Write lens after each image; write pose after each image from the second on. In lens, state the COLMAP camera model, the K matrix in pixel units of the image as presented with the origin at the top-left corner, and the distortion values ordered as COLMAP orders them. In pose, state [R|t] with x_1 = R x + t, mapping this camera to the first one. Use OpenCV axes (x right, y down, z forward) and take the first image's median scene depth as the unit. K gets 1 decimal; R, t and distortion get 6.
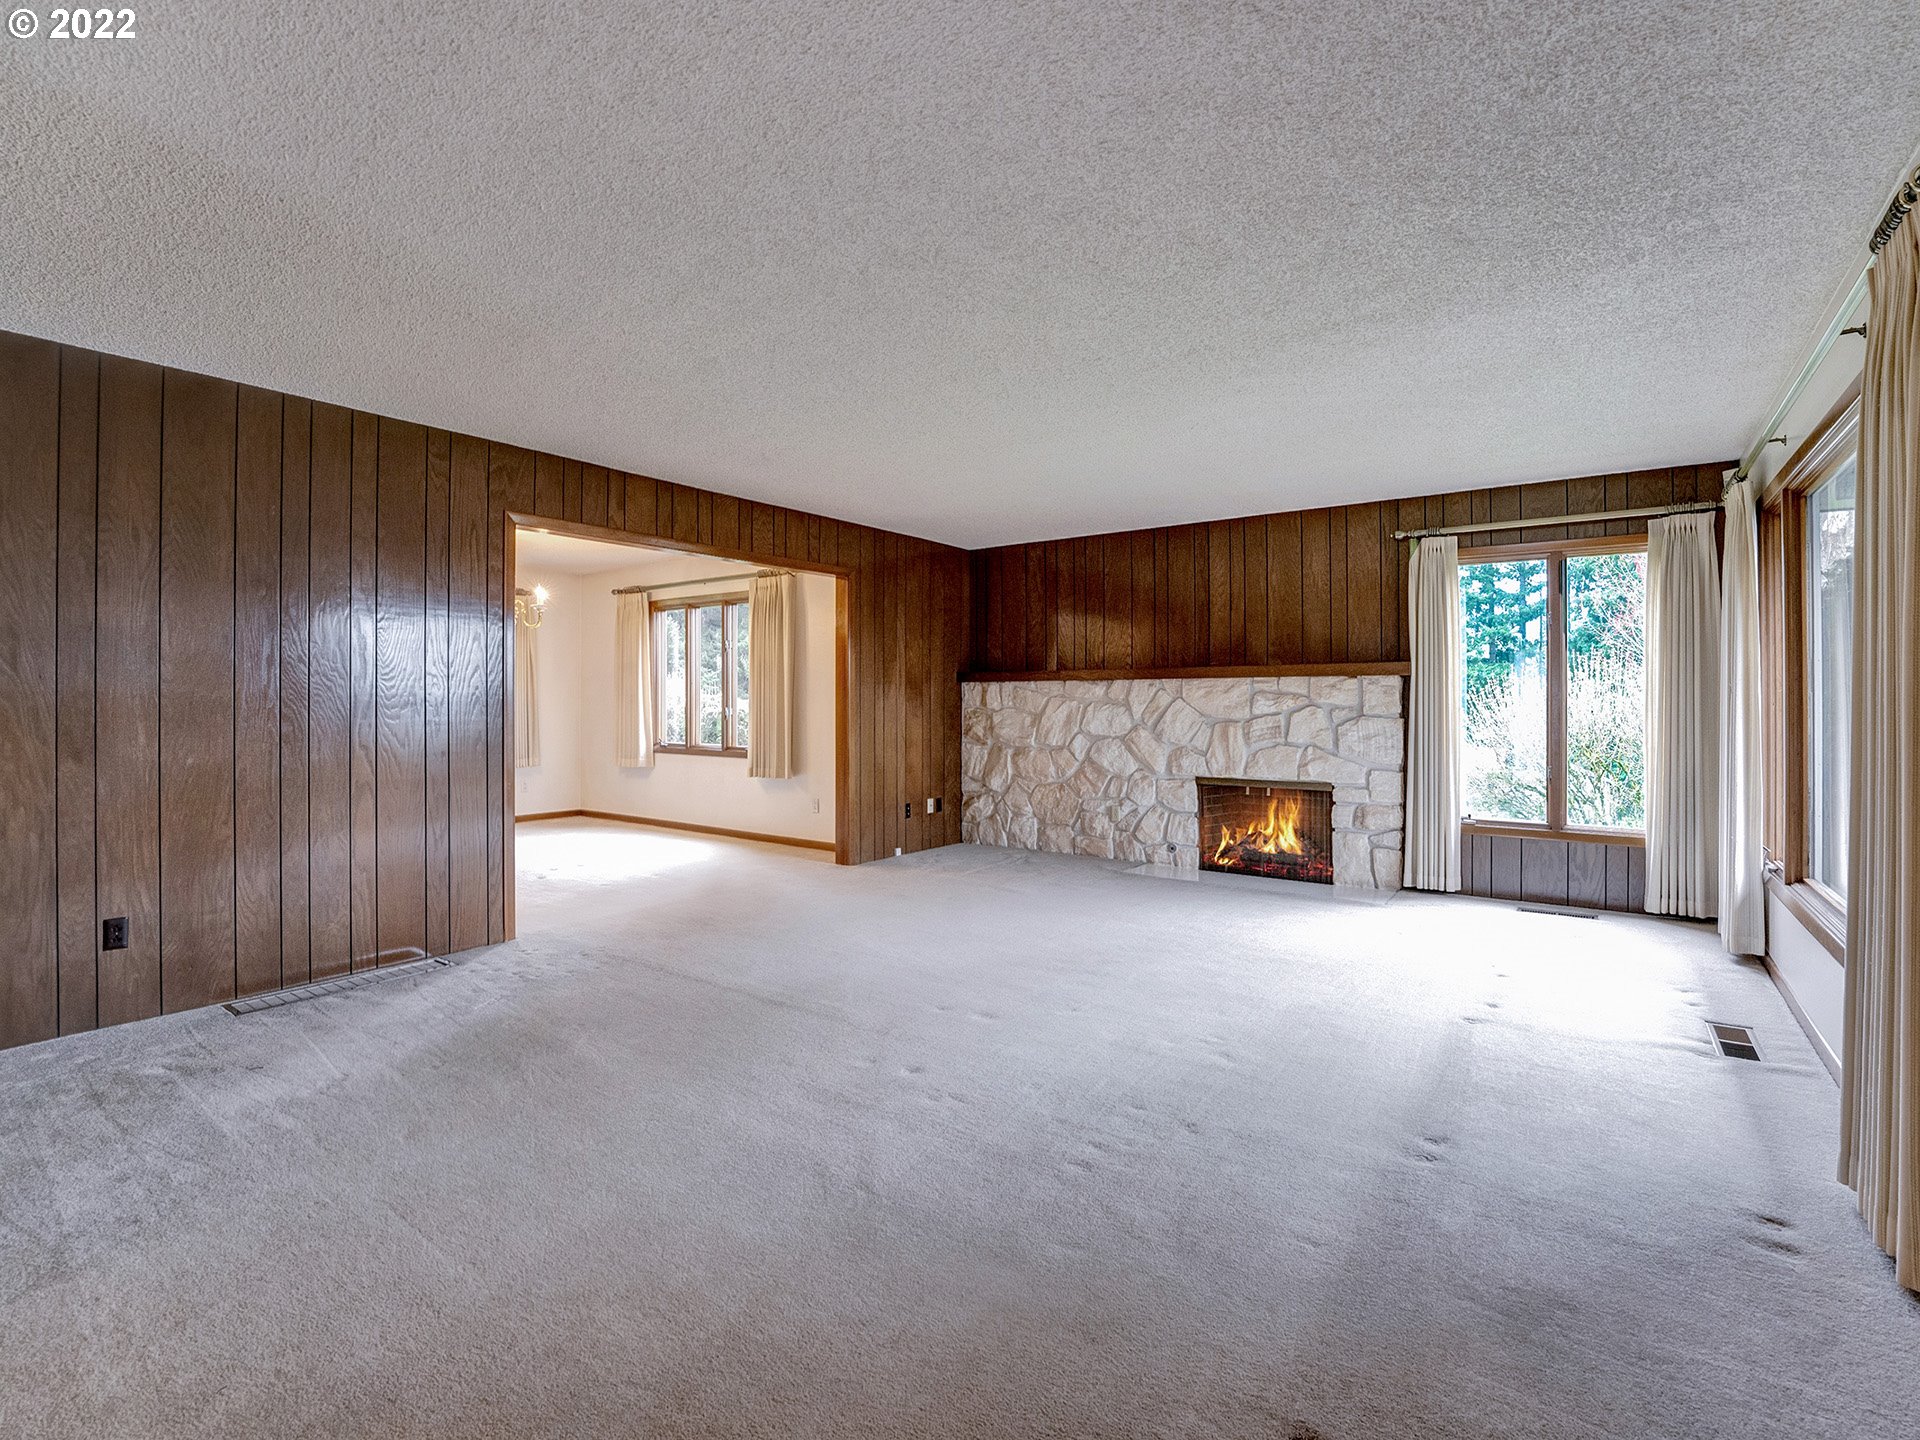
lens RADIAL K [[885.3, 0, 959.1], [0, 885.3, 708.9], [0, 0, 1]] dist [-0.003289, -0.000614]
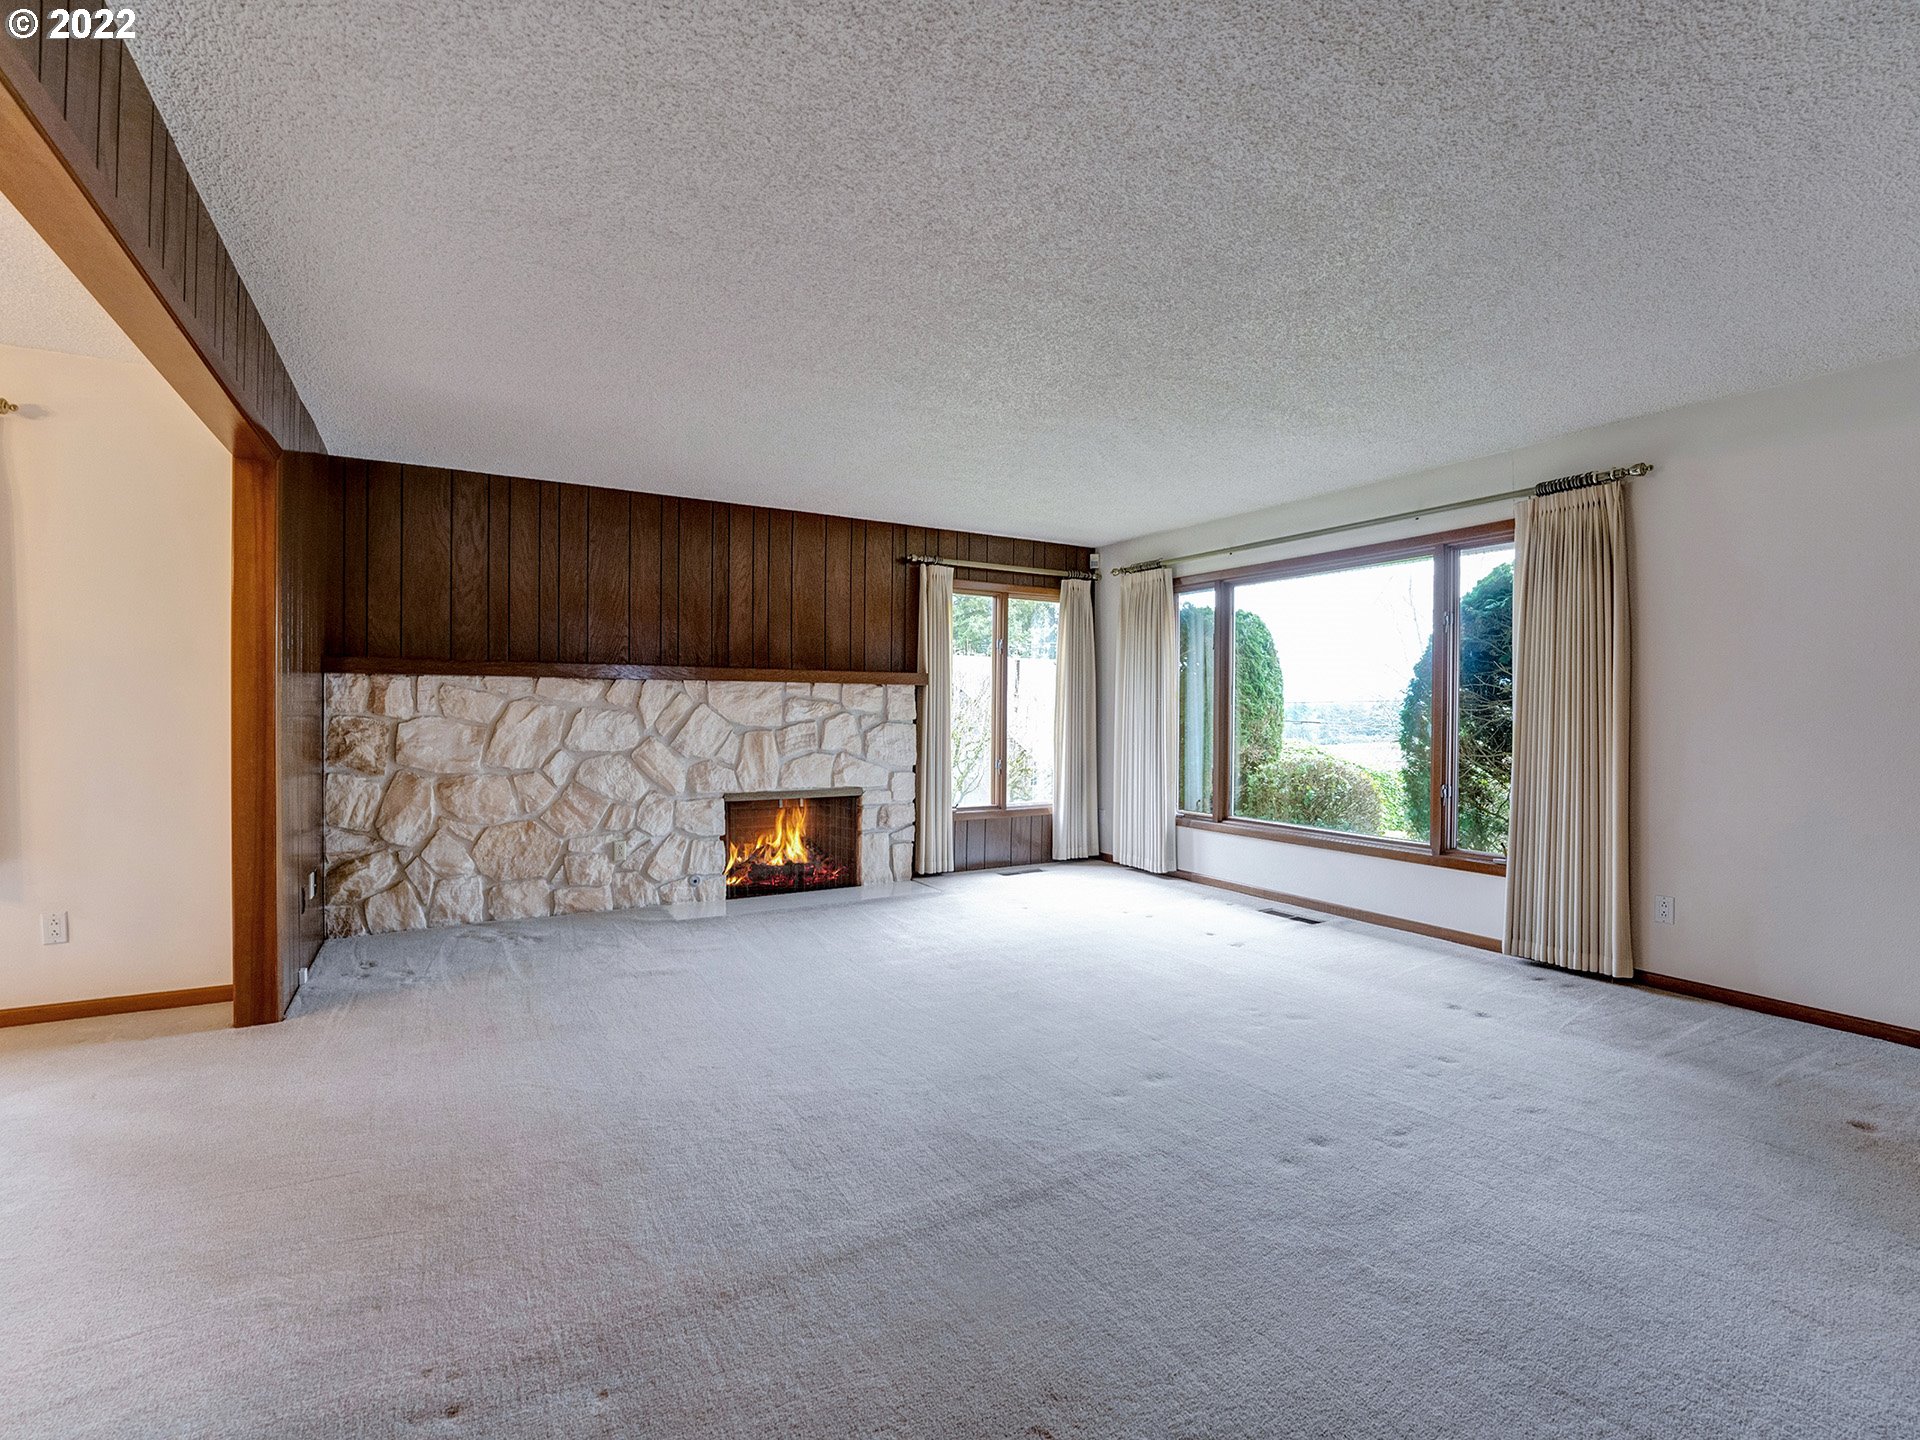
lens RADIAL K [[921.7, 0, 957.6], [0, 921.7, 689.1], [0, 0, 1]] dist [-0.001932, -0.000356]
pose [[0.406368, 0.007707, 0.913677, -0.455342], [-0.009400, 0.999947, -0.004254, -0.024072], [-0.913661, -0.006860, 0.406419, 0.407688]]
